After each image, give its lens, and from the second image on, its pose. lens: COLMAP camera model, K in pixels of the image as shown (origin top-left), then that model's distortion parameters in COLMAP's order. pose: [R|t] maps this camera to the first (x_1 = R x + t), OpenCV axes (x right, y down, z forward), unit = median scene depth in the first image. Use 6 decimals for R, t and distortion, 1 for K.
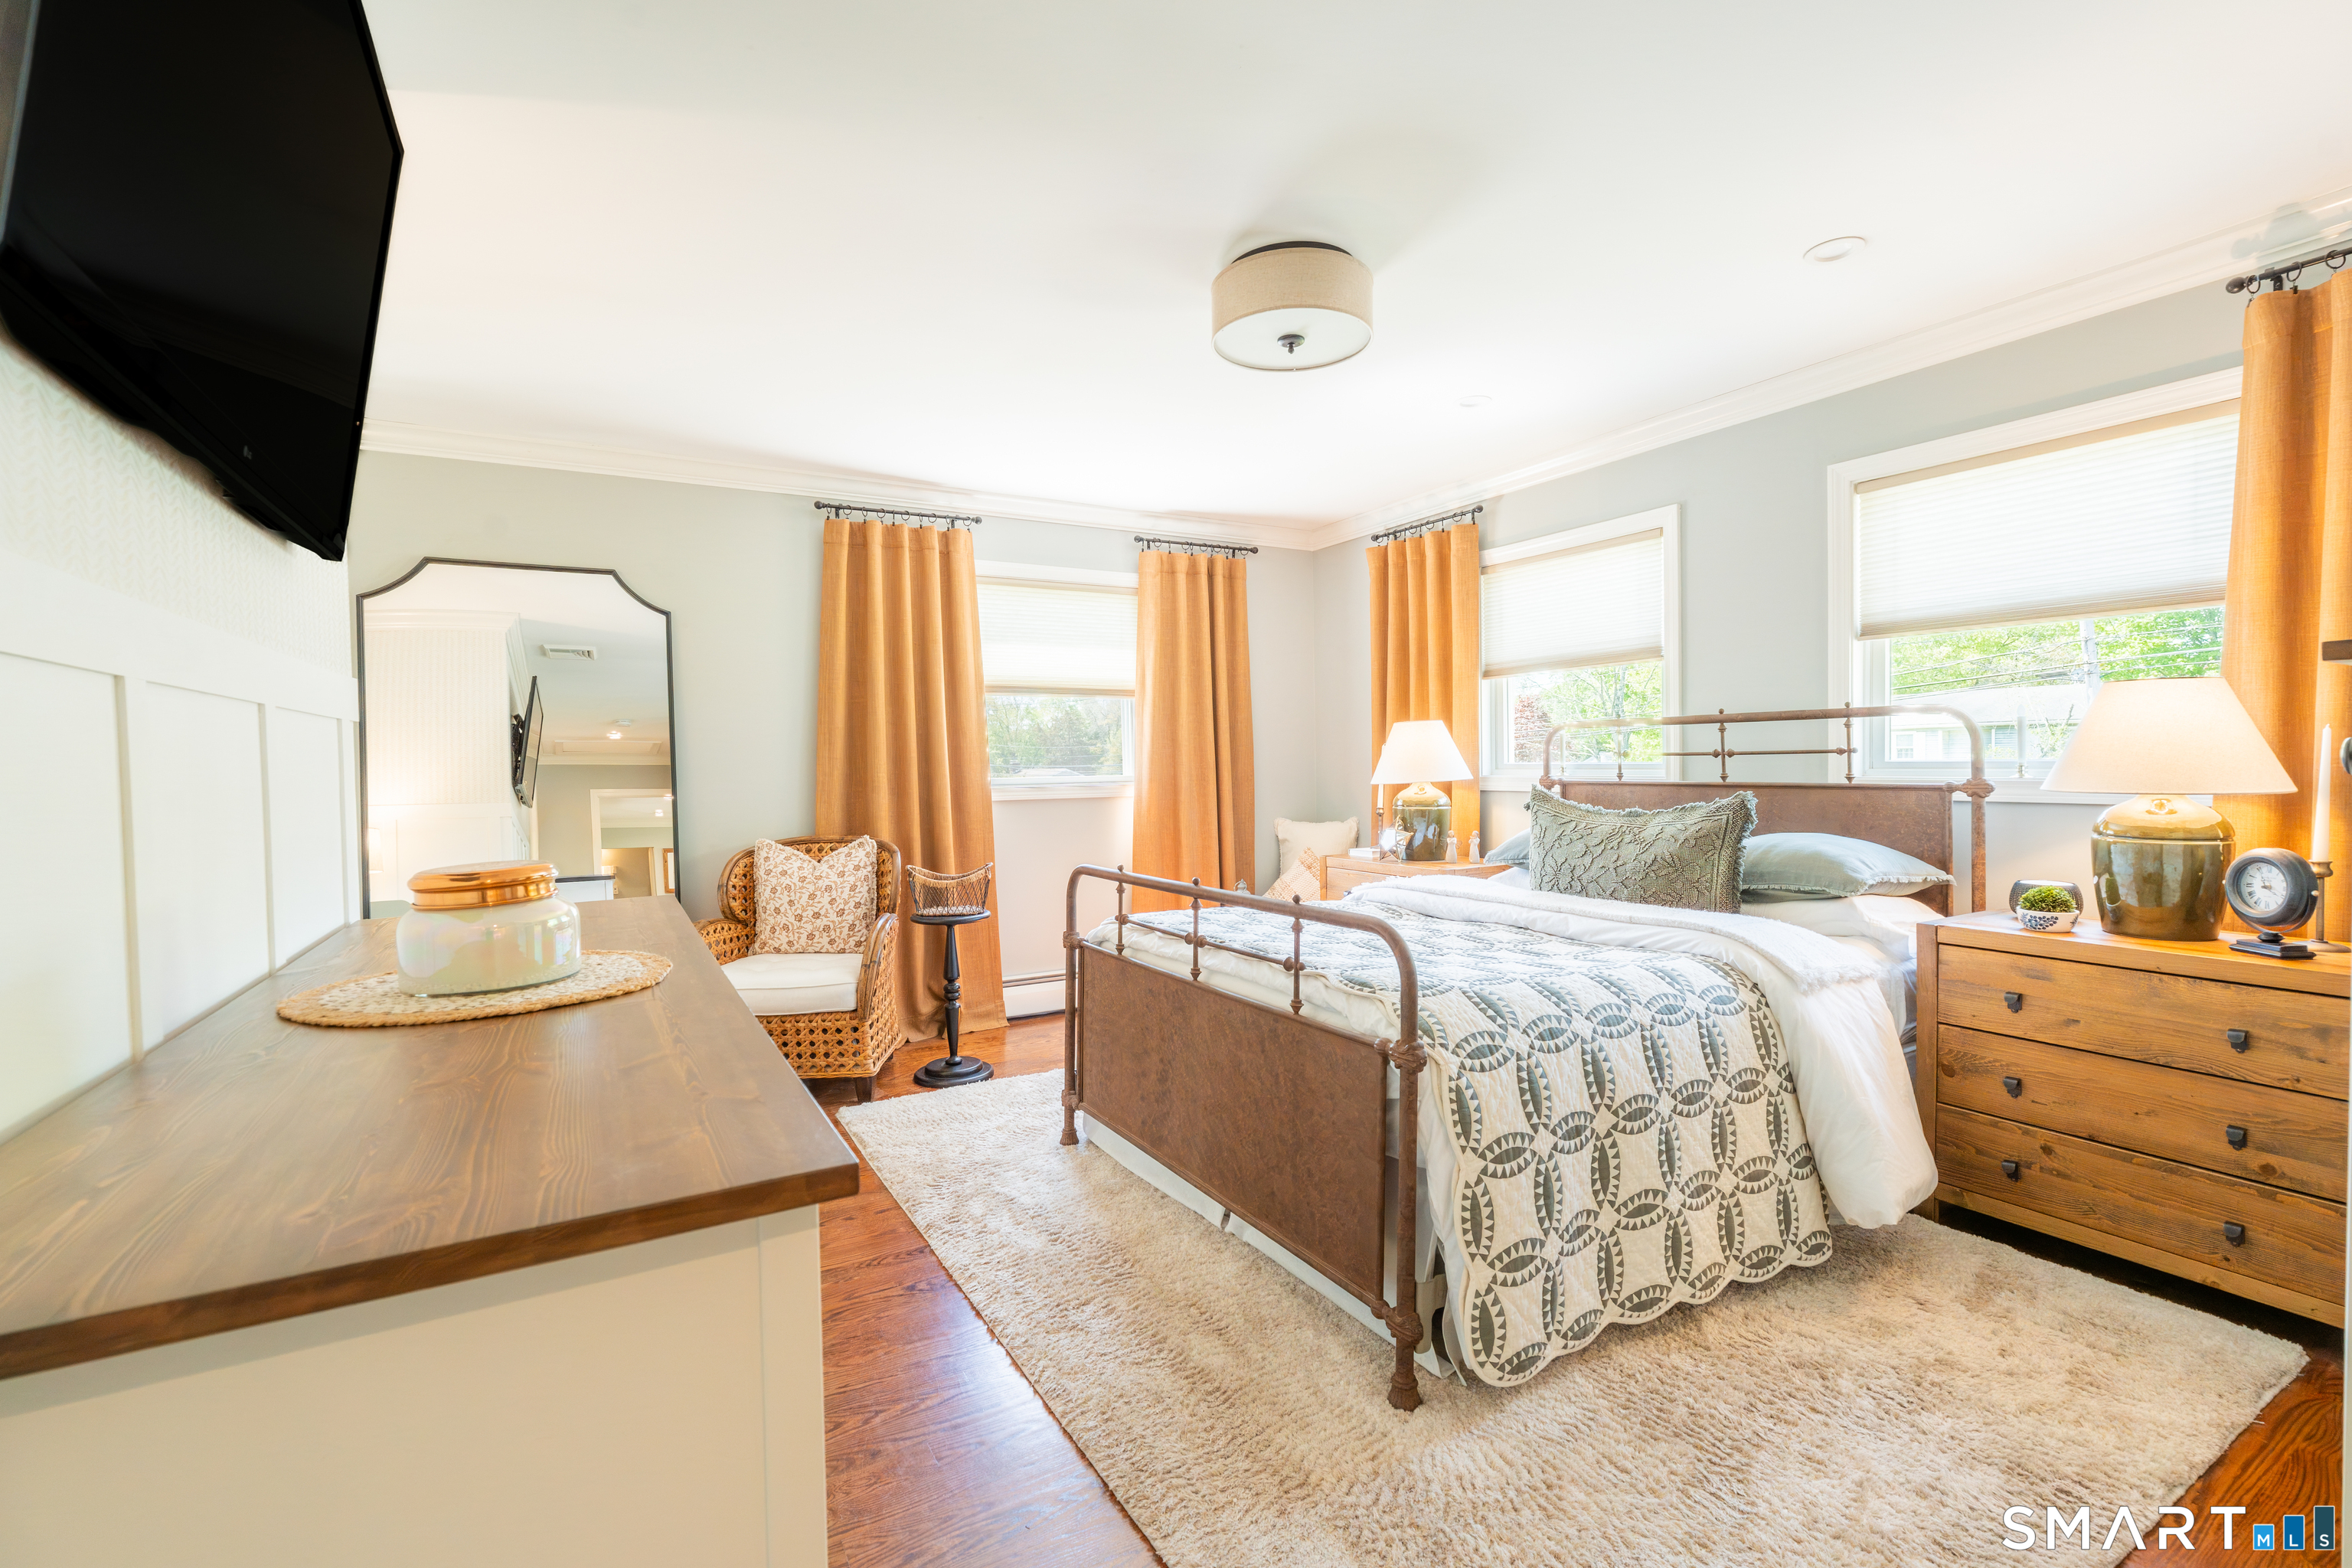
lens RADIAL K [[1020.2, 0, 1176.0], [0, 1020.2, 784.0], [0, 0, 1]] dist [-0.019793, -0.000182]
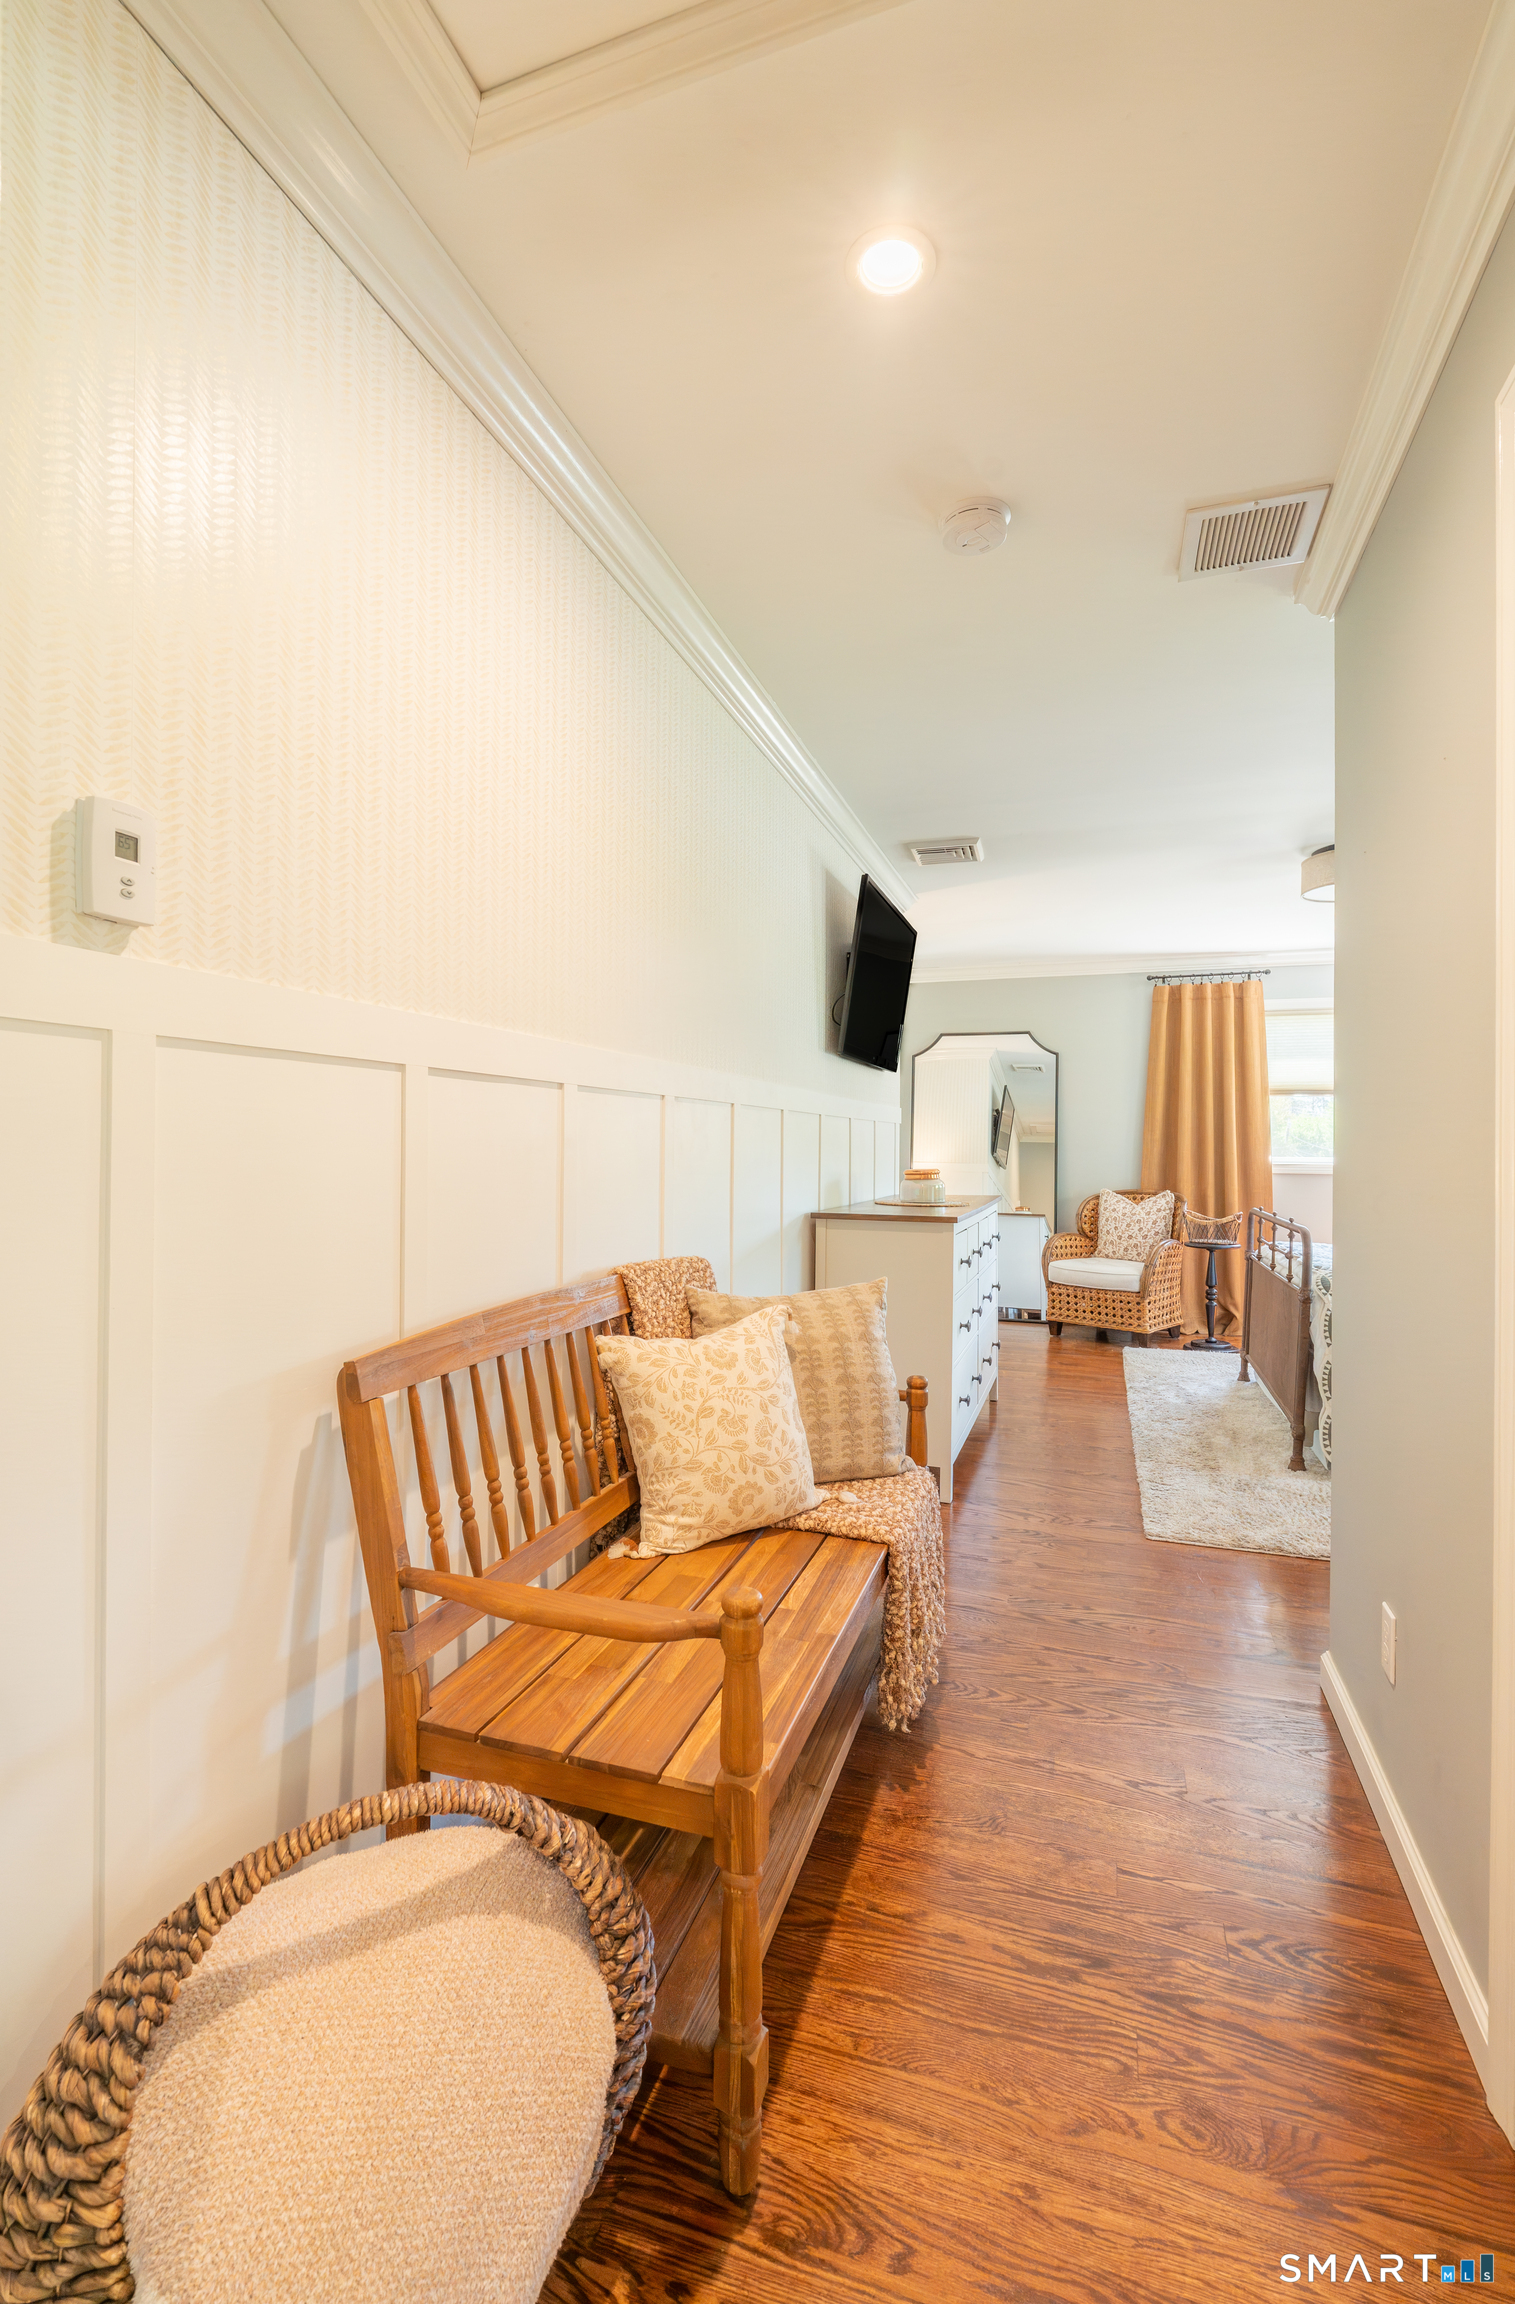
lens RADIAL K [[1020.6, 0, 757.5], [0, 1020.6, 1152.0], [0, 0, 1]] dist [0.000016, -0.000004]
pose [[0.661096, 0.027481, -0.749798, 0.451301], [-0.035754, 0.999348, 0.005103, 0.006812], [0.749449, 0.023435, 0.661647, -0.502801]]
